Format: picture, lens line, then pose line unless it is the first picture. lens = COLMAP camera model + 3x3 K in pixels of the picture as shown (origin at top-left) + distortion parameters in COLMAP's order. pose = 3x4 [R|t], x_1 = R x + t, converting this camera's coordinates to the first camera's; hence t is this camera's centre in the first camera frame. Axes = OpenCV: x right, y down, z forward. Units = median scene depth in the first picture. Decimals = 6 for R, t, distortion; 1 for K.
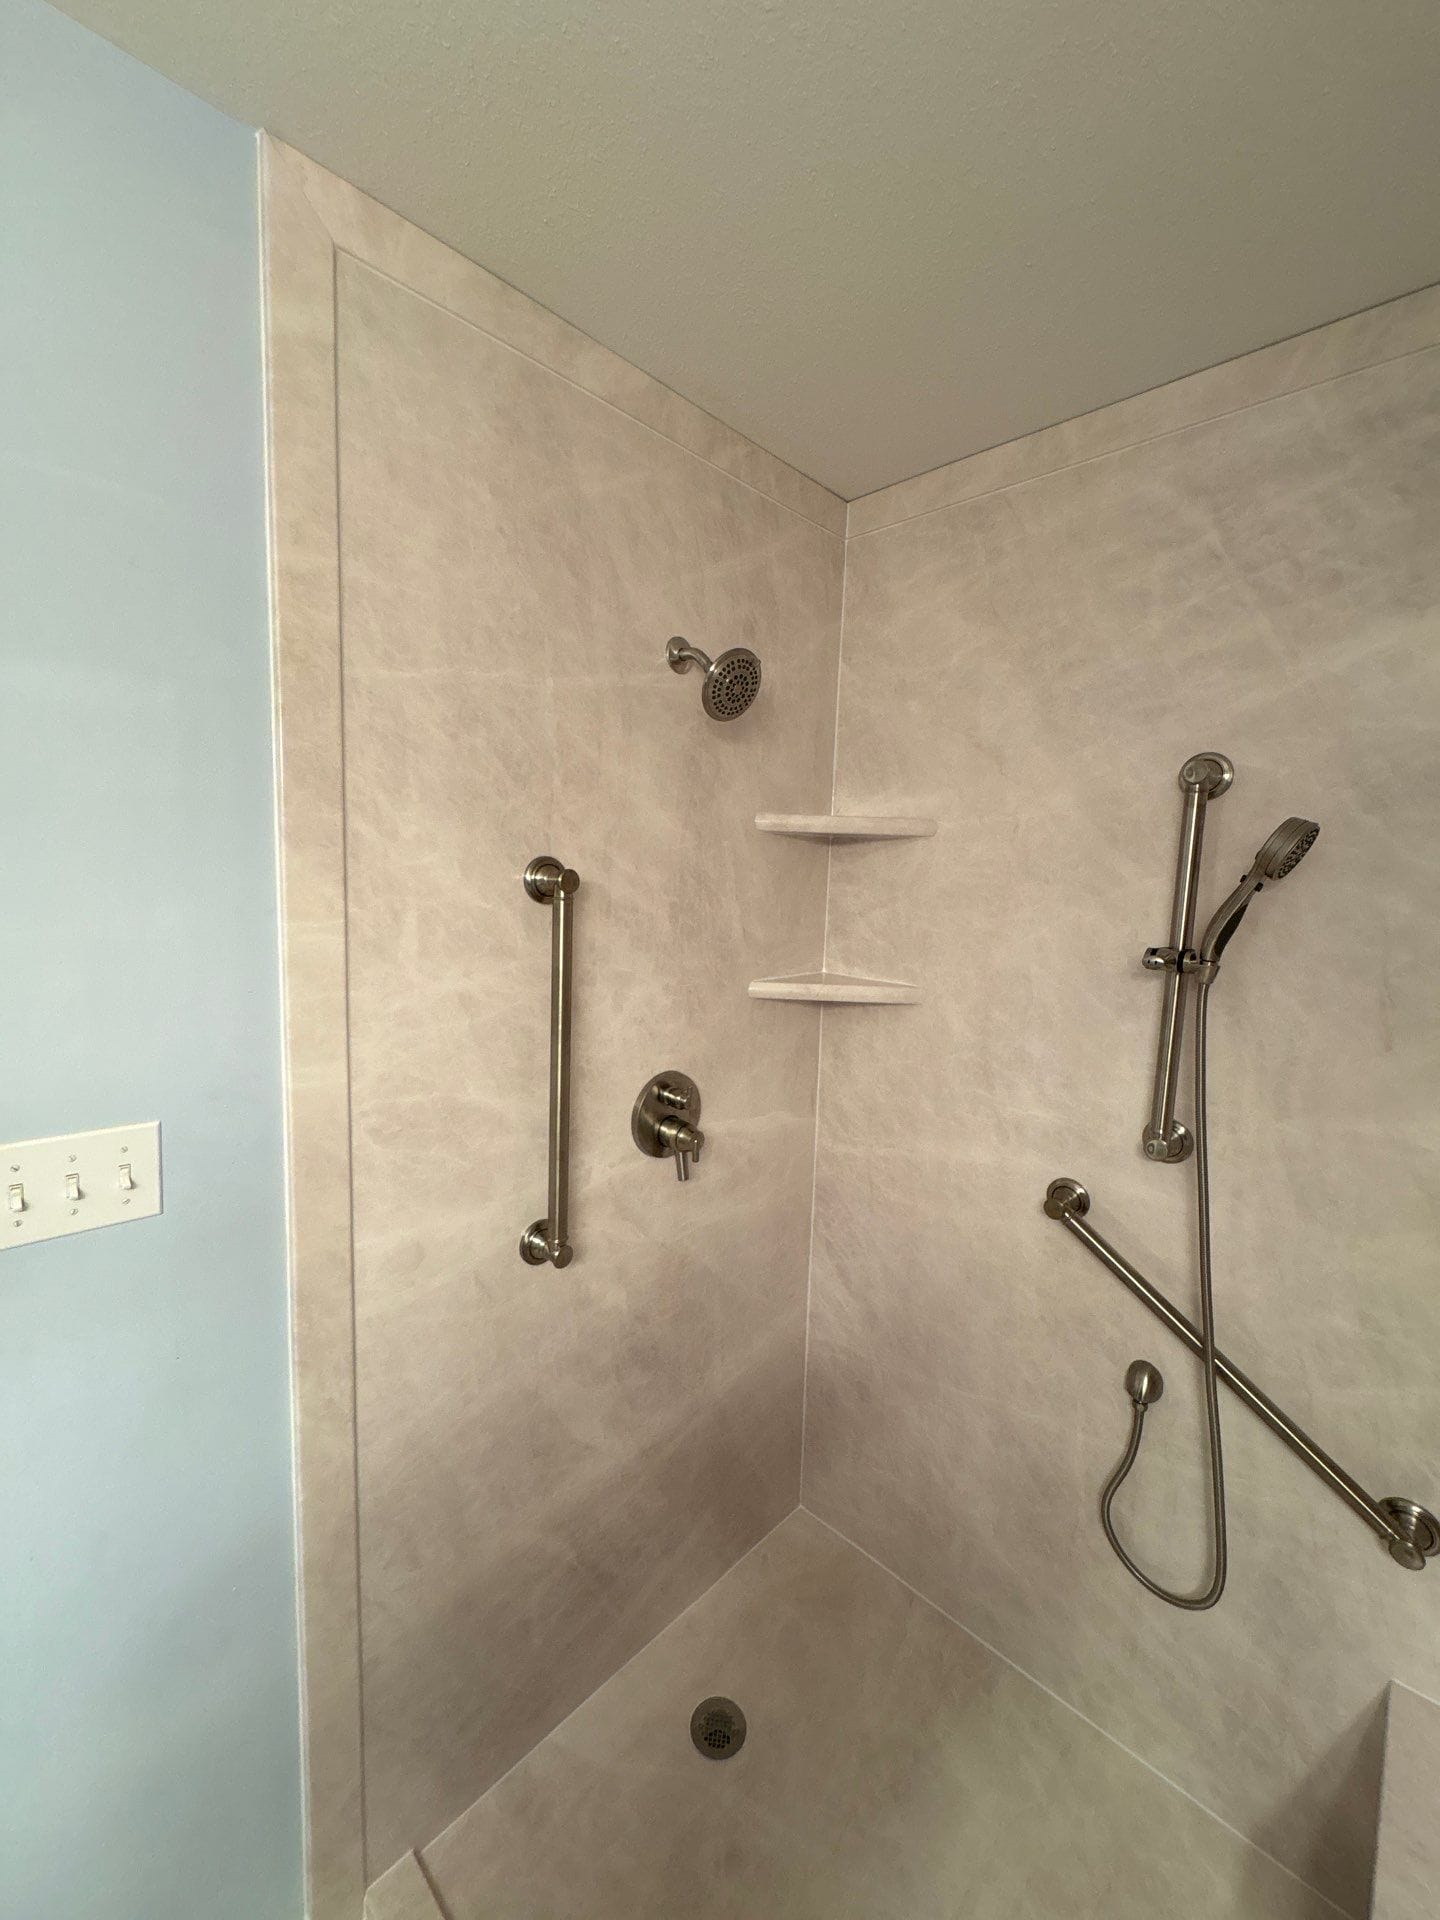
lens RADIAL K [[767.7, 0, 720.0], [0, 767.7, 960.0], [0, 0, 1]] dist [0.000738, -0.000156]
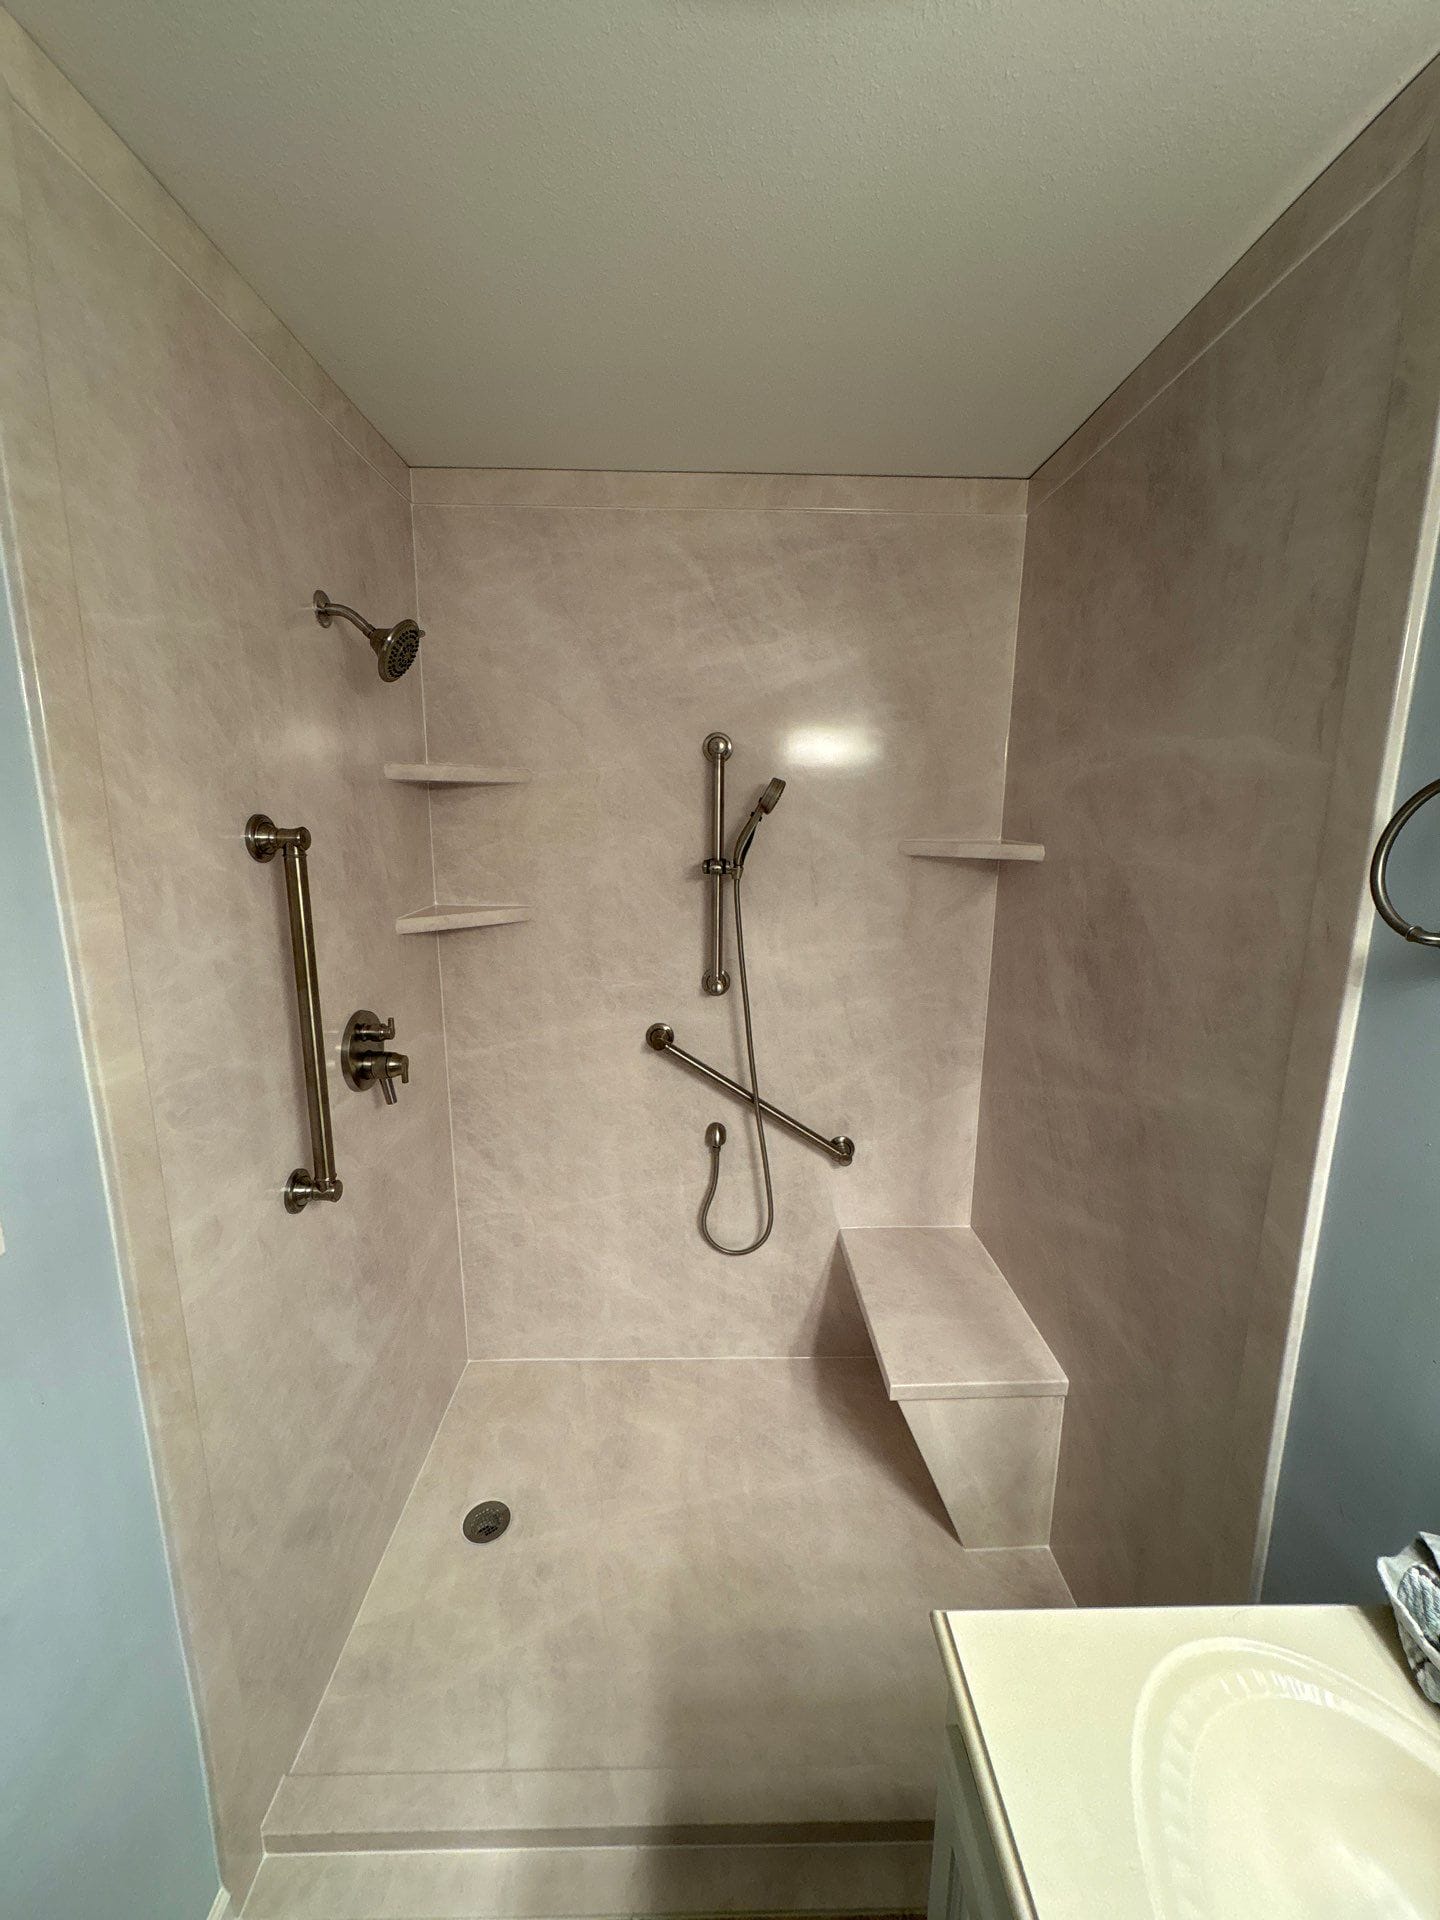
lens RADIAL K [[767.7, 0, 720.0], [0, 767.7, 960.0], [0, 0, 1]] dist [0.000738, -0.000156]
pose [[0.703658, -0.166232, 0.690820, -0.487570], [0.096088, 0.985579, 0.139285, -0.027864], [-0.704011, -0.031629, 0.709484, -0.121901]]
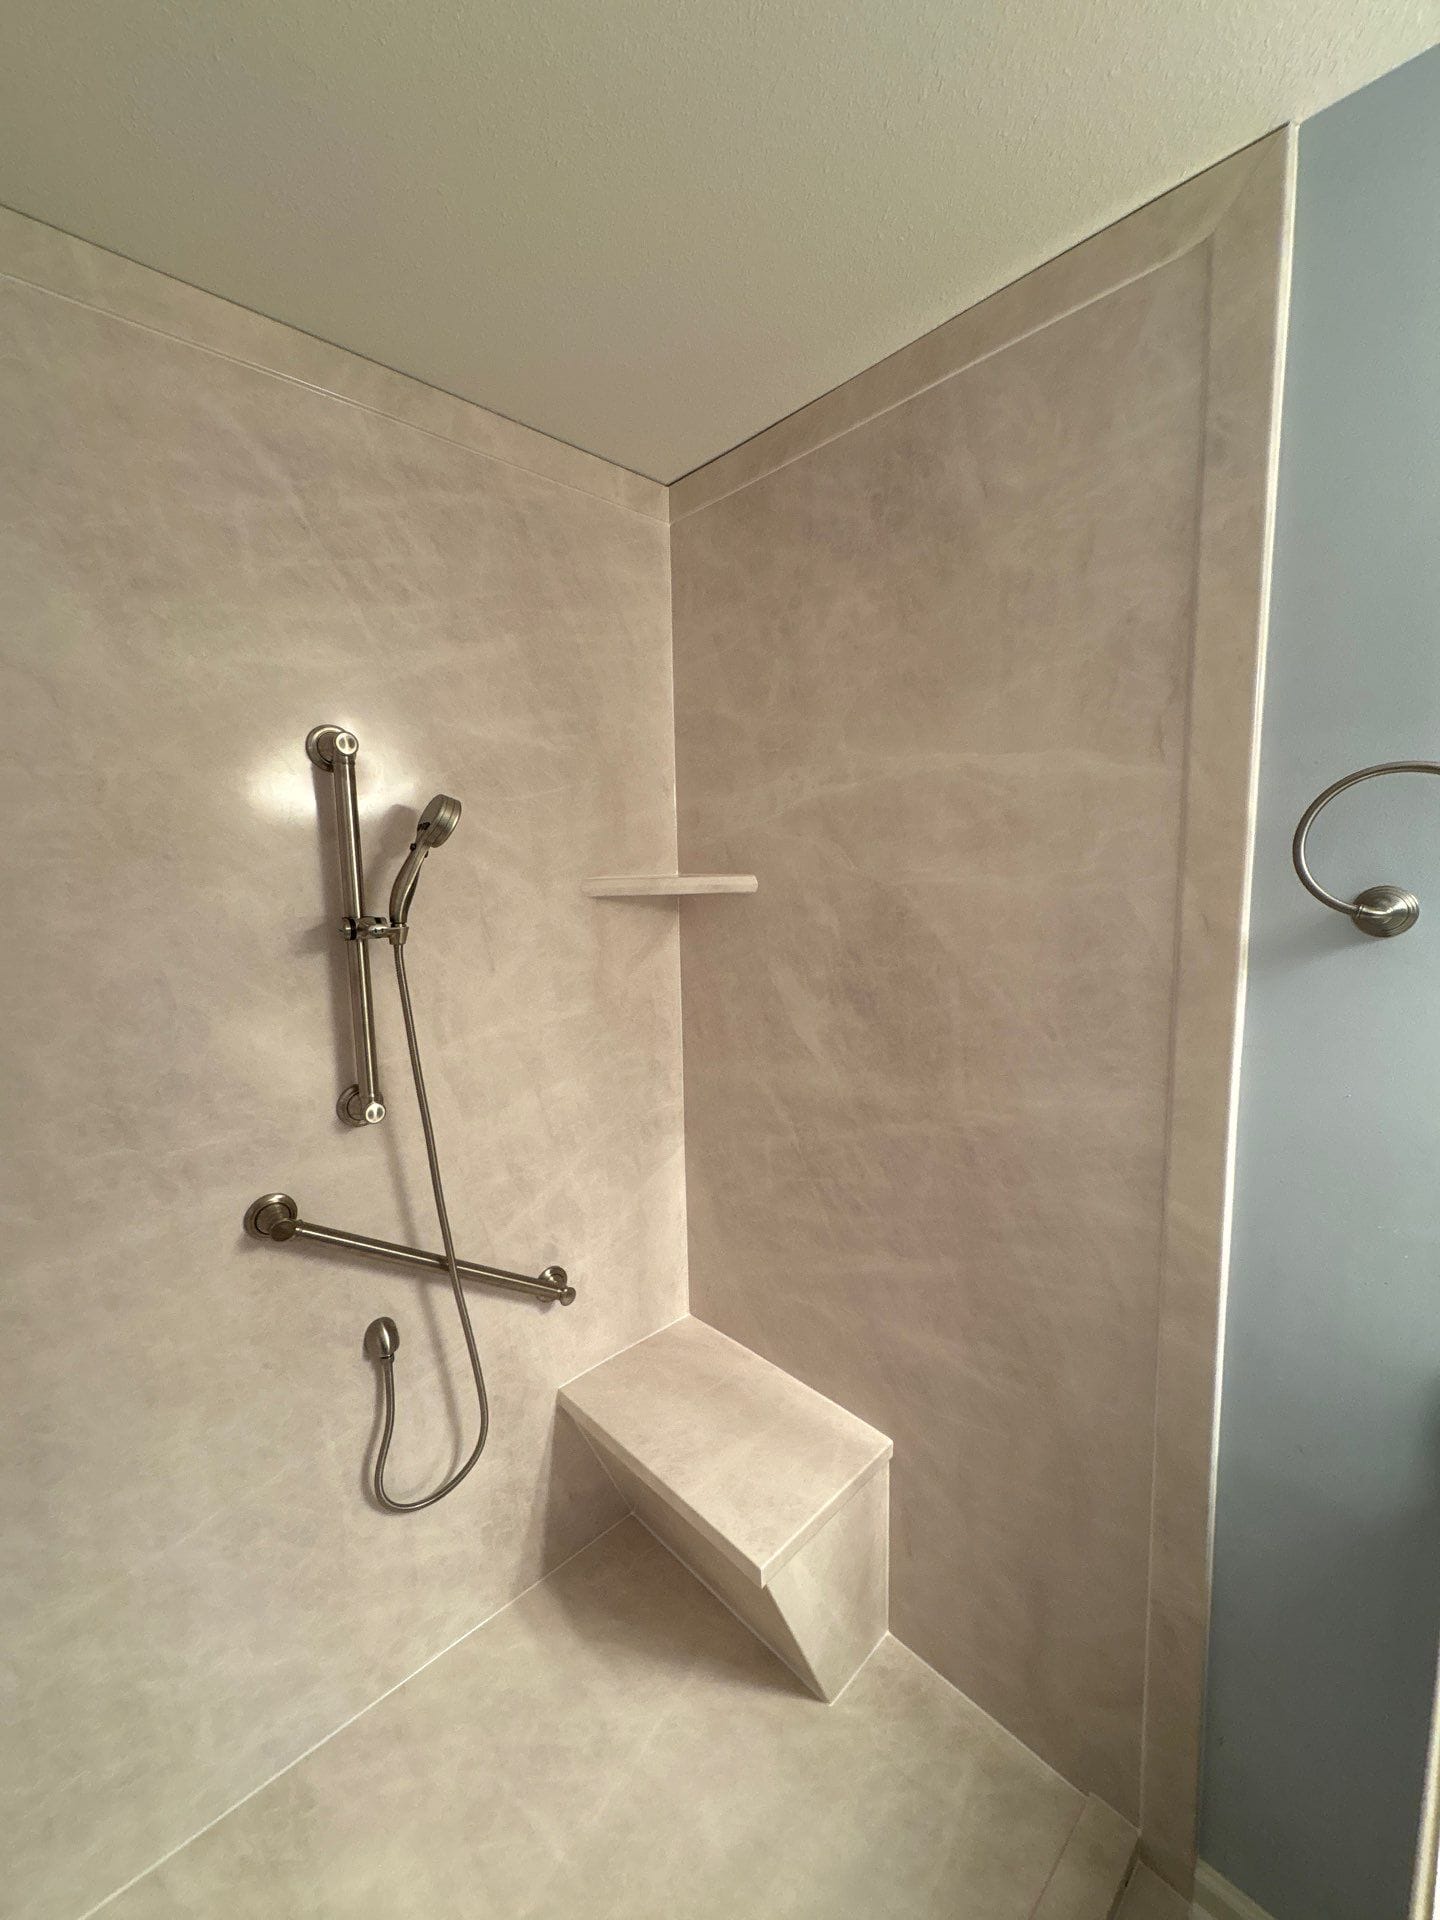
lens RADIAL K [[767.7, 0, 720.0], [0, 767.7, 960.0], [0, 0, 1]] dist [0.000738, -0.000156]
pose [[0.036607, -0.159339, 0.986545, -0.377793], [0.132992, 0.979202, 0.153218, -0.047543], [-0.990441, 0.125594, 0.057036, 0.435036]]
